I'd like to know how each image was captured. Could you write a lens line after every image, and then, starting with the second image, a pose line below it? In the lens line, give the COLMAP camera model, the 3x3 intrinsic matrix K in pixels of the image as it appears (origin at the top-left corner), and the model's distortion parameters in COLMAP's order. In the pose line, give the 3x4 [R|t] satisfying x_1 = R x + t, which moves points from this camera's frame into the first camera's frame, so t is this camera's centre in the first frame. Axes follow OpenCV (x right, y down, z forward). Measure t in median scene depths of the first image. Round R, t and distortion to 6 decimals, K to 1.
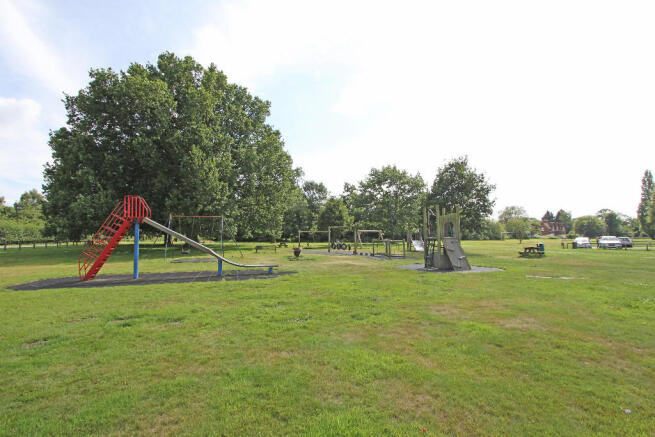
lens RADIAL K [[300.8, 0, 332.3], [0, 300.8, 220.1], [0, 0, 1]] dist [-0.012878, 0.000760]
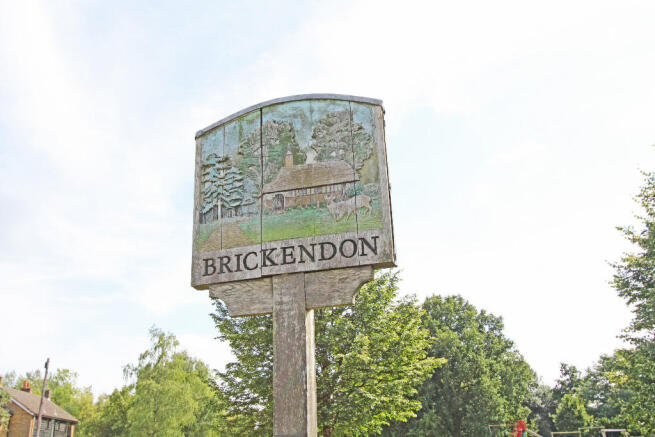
lens RADIAL K [[581.9, 0, 327.5], [0, 581.9, 218.5], [0, 0, 1]] dist [0.010665, 0.001302]
pose [[0.962091, -0.114850, -0.247366, -0.164328], [0.034671, 0.951154, -0.306763, -0.052295], [0.270515, 0.286557, 0.919079, -0.880971]]
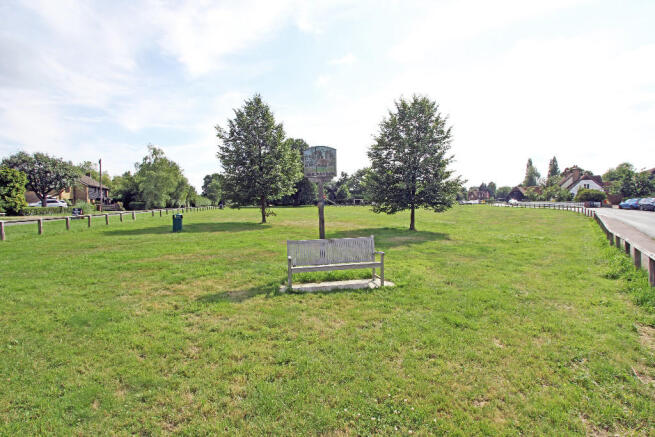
lens RADIAL K [[300.8, 0, 332.3], [0, 300.8, 220.1], [0, 0, 1]] dist [-0.012878, 0.000760]
pose [[0.997160, -0.004883, 0.075159, -0.202186], [-0.004036, 0.992998, 0.118065, -0.064228], [-0.075209, -0.118033, 0.990157, -1.089380]]
